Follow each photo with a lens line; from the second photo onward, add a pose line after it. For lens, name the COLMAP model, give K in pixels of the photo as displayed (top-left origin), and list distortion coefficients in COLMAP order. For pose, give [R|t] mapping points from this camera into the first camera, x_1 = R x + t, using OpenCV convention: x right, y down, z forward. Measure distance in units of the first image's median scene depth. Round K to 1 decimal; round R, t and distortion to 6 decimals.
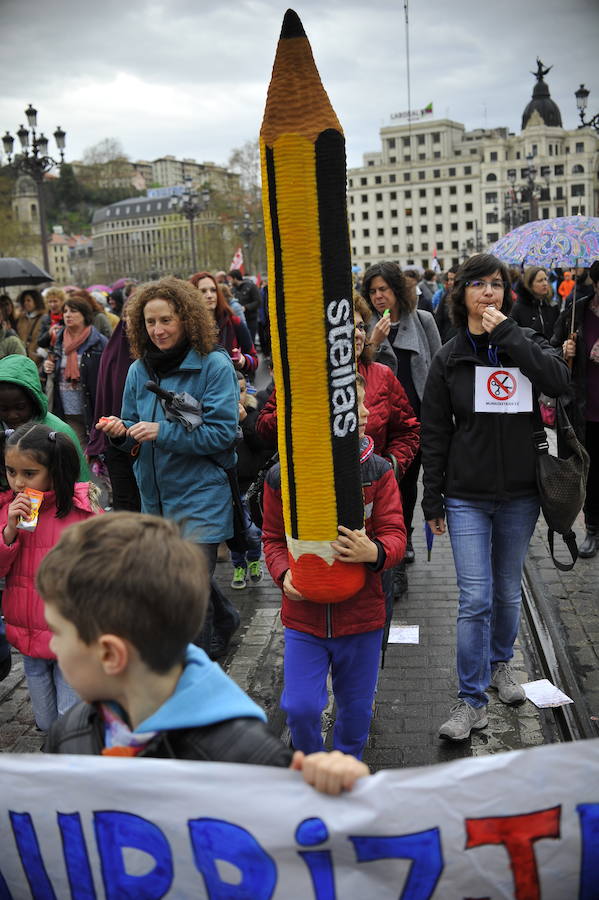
lens RADIAL K [[908.2, 0, 299.5], [0, 908.2, 450.0], [0, 0, 1]] dist [-0.185765, 0.204270]
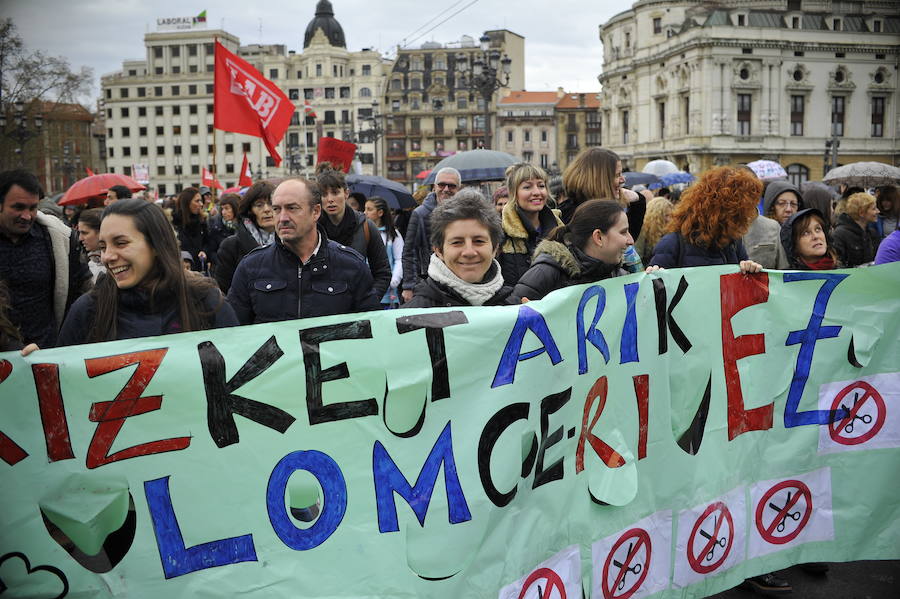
lens RADIAL K [[908.2, 0, 450.0], [0, 908.2, 299.5], [0, 0, 1]] dist [-0.185765, 0.204270]
pose [[0.898111, -0.009671, 0.439663, -0.024514], [0.047794, 0.995983, -0.075723, -0.018491], [-0.437165, 0.089021, 0.894965, 0.106972]]
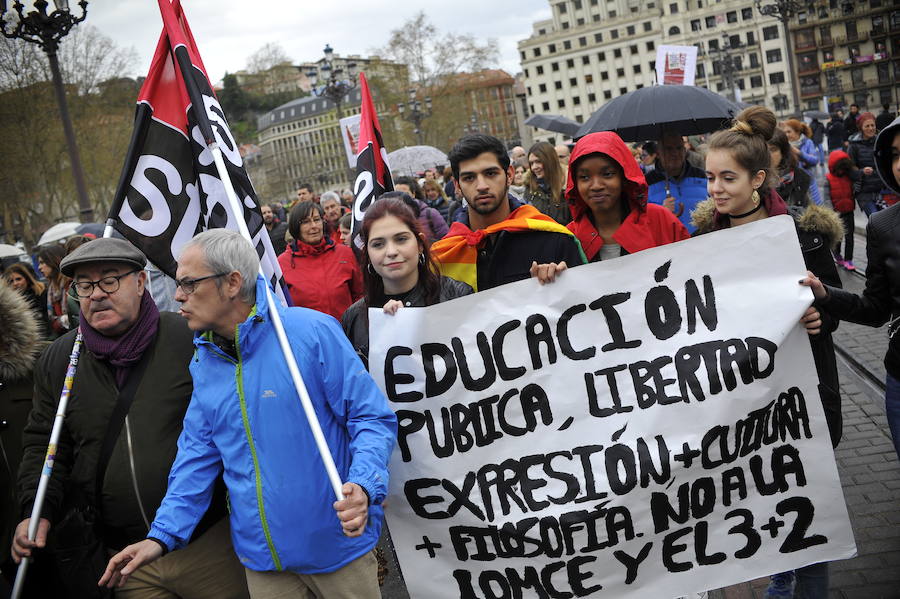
lens RADIAL K [[908.2, 0, 450.0], [0, 908.2, 299.5], [0, 0, 1]] dist [-0.185765, 0.204270]
pose [[0.992933, -0.108749, -0.047522, -0.002140], [0.106754, 0.993369, -0.042687, -0.013664], [0.051849, 0.037313, 0.997958, 0.072556]]
